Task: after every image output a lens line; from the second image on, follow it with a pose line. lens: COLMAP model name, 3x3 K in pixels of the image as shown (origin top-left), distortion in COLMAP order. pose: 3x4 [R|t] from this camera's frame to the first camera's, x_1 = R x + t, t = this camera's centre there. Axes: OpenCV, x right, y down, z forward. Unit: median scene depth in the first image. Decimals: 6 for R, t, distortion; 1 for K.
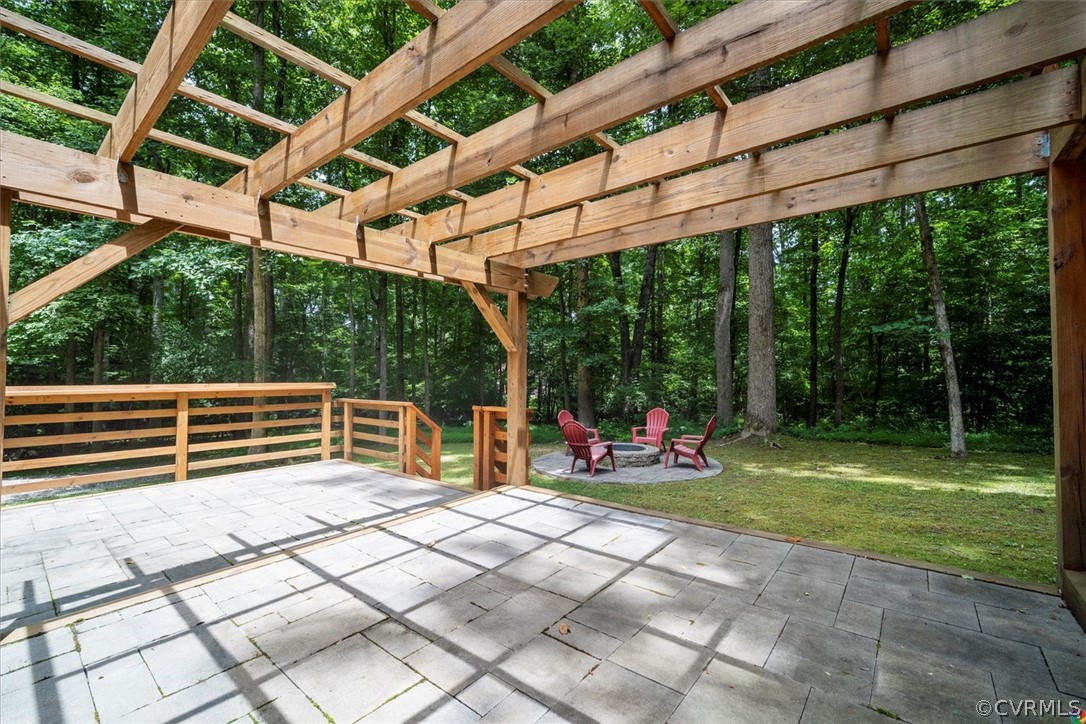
lens RADIAL K [[446.8, 0, 542.3], [0, 446.8, 361.6], [0, 0, 1]] dist [-0.001975, -0.000471]
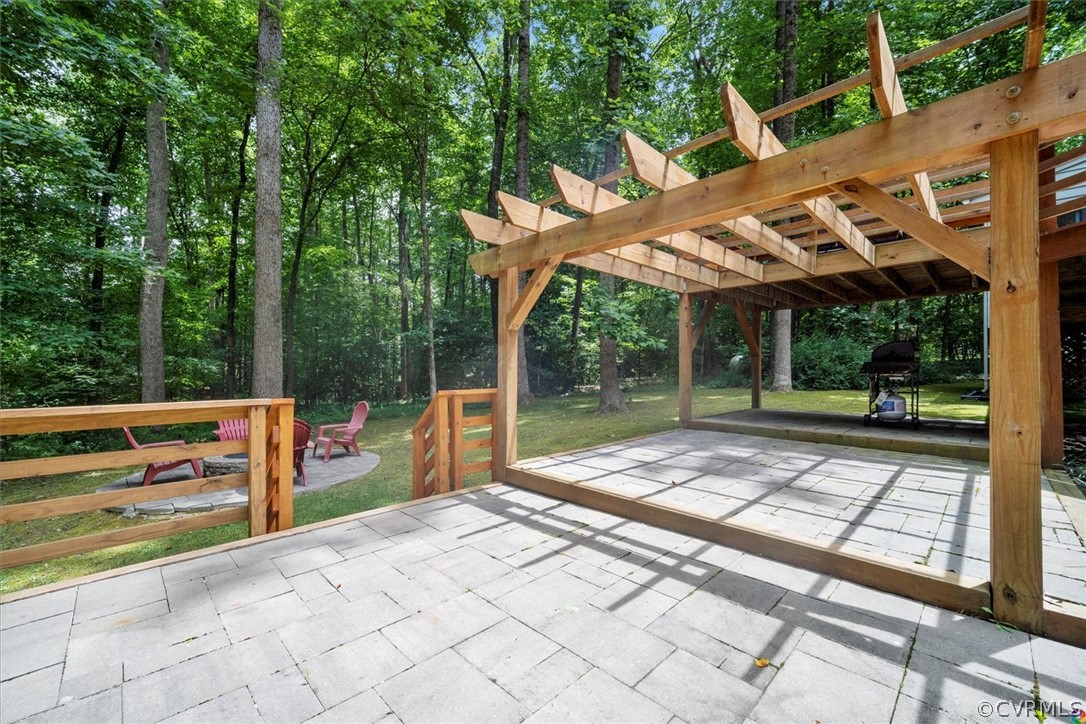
lens RADIAL K [[439.5, 0, 541.3], [0, 439.5, 368.0], [0, 0, 1]] dist [-0.003351, -0.000099]
pose [[0.117440, 0.005257, 0.993066, -1.535953], [-0.030393, 0.999537, -0.001697, 0.101749], [-0.992615, -0.029983, 0.117546, 1.251137]]
